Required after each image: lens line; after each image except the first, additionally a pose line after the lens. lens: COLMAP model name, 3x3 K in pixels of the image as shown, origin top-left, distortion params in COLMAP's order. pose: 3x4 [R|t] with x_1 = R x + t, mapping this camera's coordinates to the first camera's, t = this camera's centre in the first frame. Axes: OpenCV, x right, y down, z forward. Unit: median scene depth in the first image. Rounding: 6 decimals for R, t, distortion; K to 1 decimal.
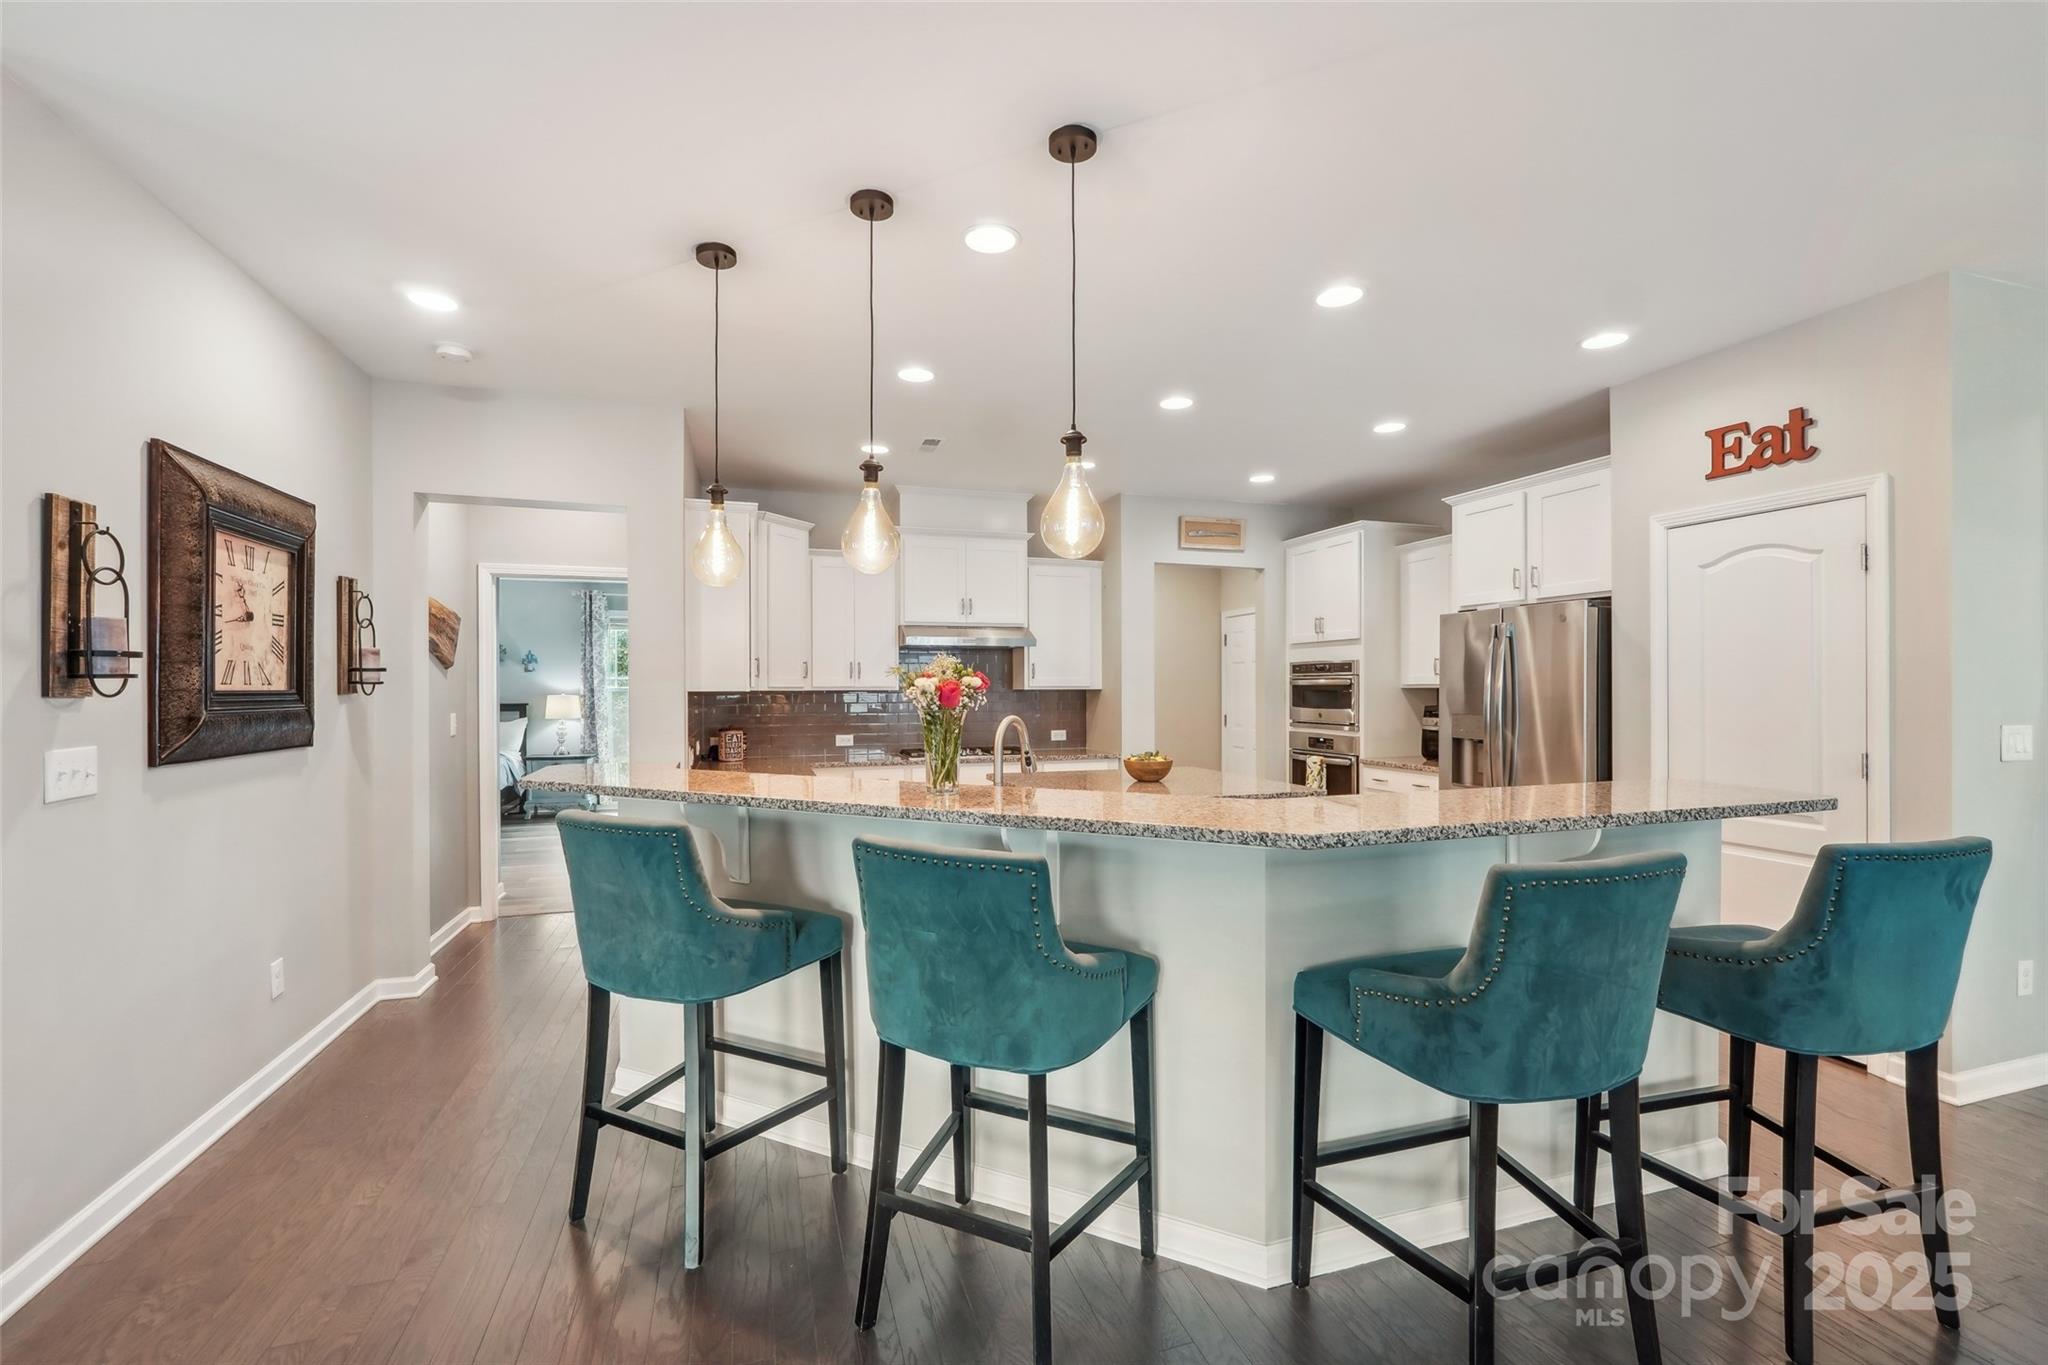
lens RADIAL K [[875.2, 0, 1022.6], [0, 875.2, 688.5], [0, 0, 1]] dist [-0.007874, 0.004504]
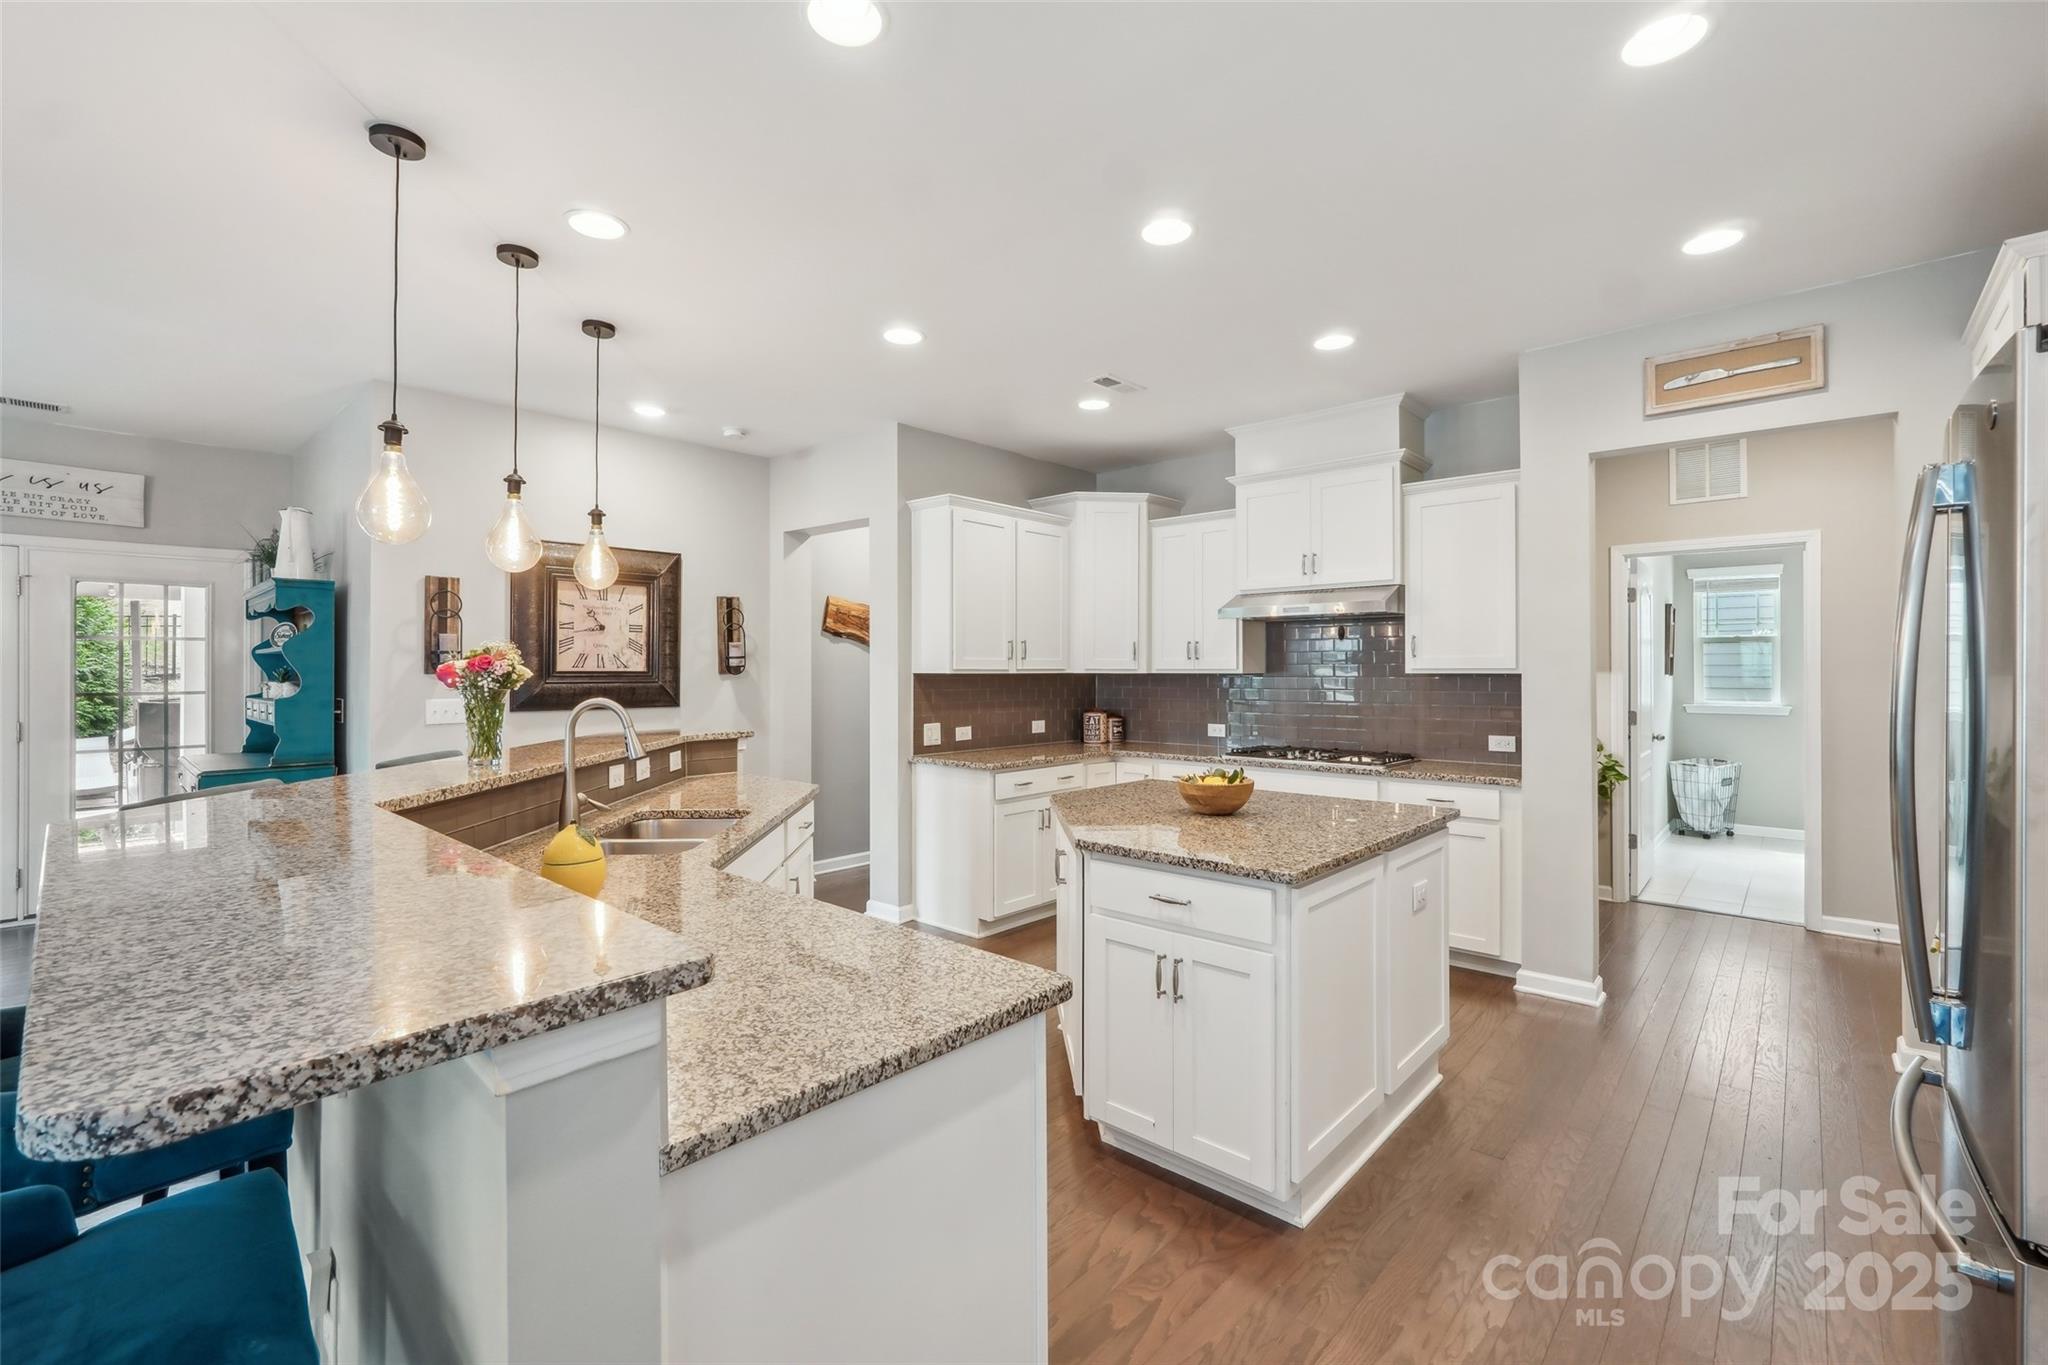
lens RADIAL K [[875.2, 0, 1023.8], [0, 875.2, 670.6], [0, 0, 1]] dist [-0.007874, 0.004504]
pose [[0.496188, 0.001444, -0.868214, 0.486114], [-0.002640, 0.999997, 0.000154, -0.000172], [0.868211, 0.002216, 0.496190, 0.415808]]
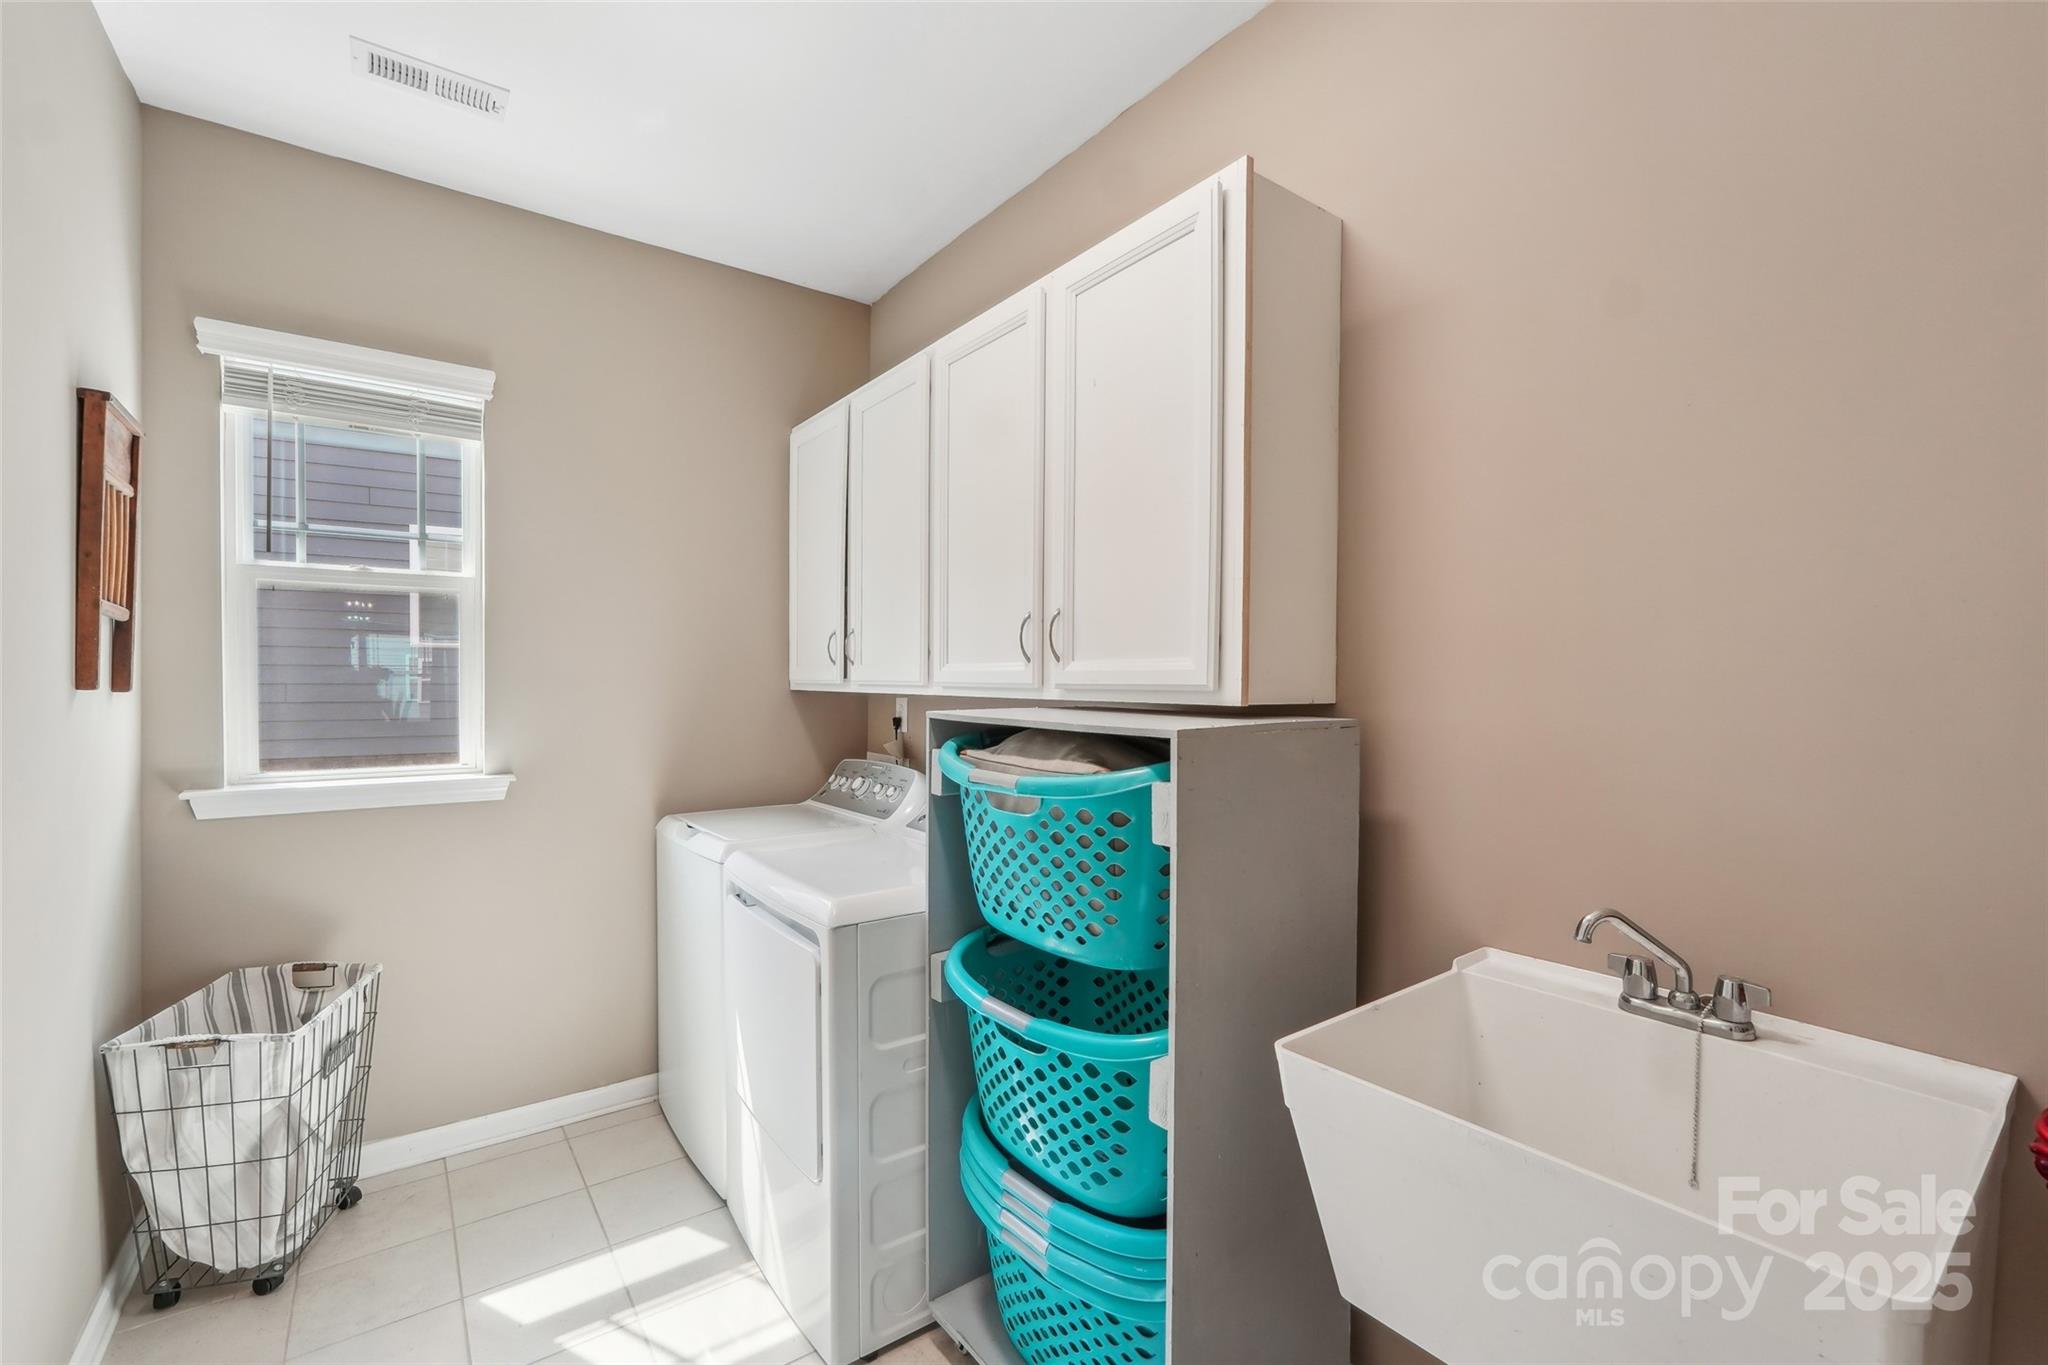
lens RADIAL K [[875.2, 0, 1036.4], [0, 875.2, 687.0], [0, 0, 1]] dist [-0.007874, 0.004504]
pose [[0.947264, 0.003366, 0.320435, 0.085694], [-0.006852, 0.999929, 0.009751, -0.002613], [-0.320380, -0.011432, 0.947220, 1.409975]]
